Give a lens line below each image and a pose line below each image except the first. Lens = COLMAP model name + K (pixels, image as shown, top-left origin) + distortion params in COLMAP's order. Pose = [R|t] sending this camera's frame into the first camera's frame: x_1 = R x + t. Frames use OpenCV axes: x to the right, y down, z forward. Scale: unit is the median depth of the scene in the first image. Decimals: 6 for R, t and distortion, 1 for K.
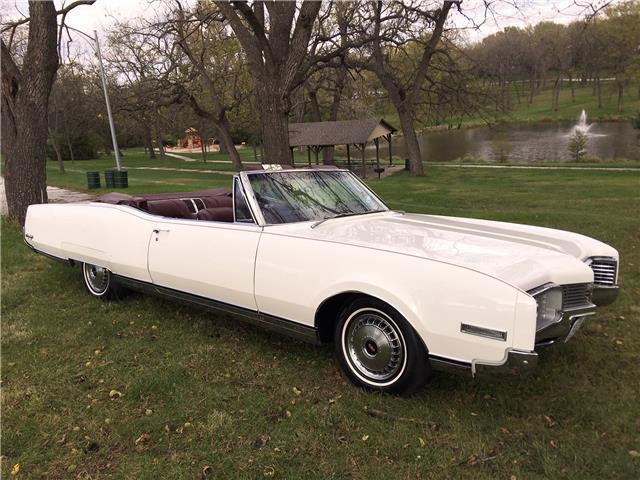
lens RADIAL K [[546.4, 0, 319.2], [0, 546.4, 230.2], [0, 0, 1]] dist [0.087350, -0.142100]
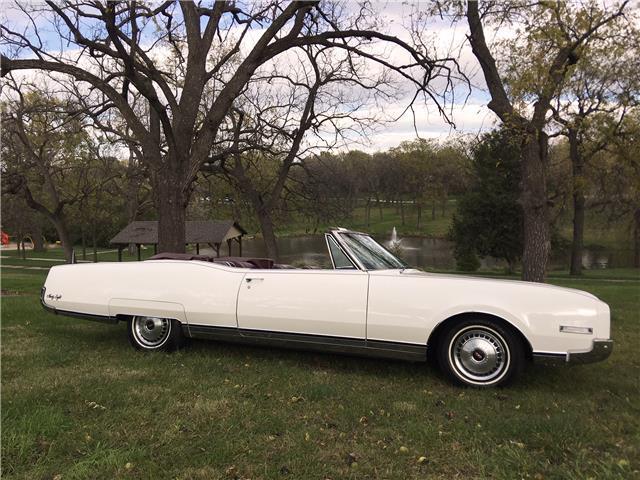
lens RADIAL K [[546.4, 0, 319.2], [0, 546.4, 230.2], [0, 0, 1]] dist [0.087350, -0.142100]
pose [[0.945509, 0.048879, 0.321907, -0.092434], [0.014330, 0.981463, -0.191117, 0.021075], [-0.325281, 0.185316, 0.927281, -0.023534]]
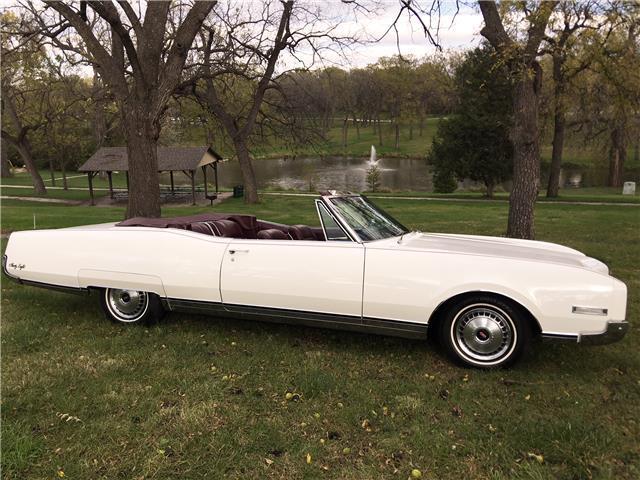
lens RADIAL K [[546.4, 0, 319.2], [0, 546.4, 230.2], [0, 0, 1]] dist [0.087350, -0.142100]
pose [[0.930983, -0.014934, 0.364756, -0.090964], [0.033346, 0.998465, -0.044231, 0.002147], [-0.363536, 0.053342, 0.930052, -0.006893]]
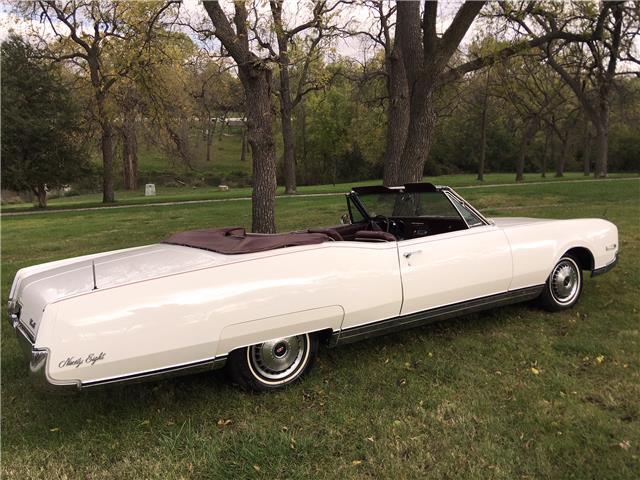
lens RADIAL K [[546.4, 0, 319.2], [0, 546.4, 230.2], [0, 0, 1]] dist [0.087350, -0.142100]
pose [[0.287919, -0.101548, 0.952256, -0.210924], [0.186492, 0.981271, 0.048256, -0.019572], [-0.939321, 0.163694, 0.301465, 0.148819]]
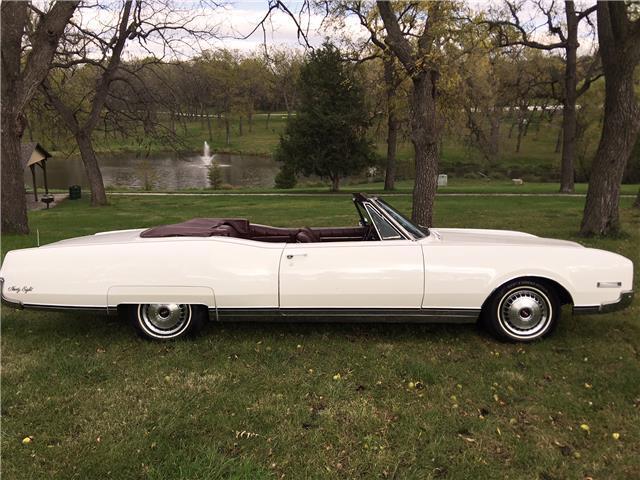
lens RADIAL K [[547.2, 0, 320.0], [0, 547.2, 240.0], [0, 0, 1]] dist [0.069839, -0.119113]
pose [[0.766127, -0.073257, 0.638500, -0.161203], [0.093576, 0.995610, 0.001948, -0.004746], [-0.635840, 0.058256, 0.769619, 0.024908]]
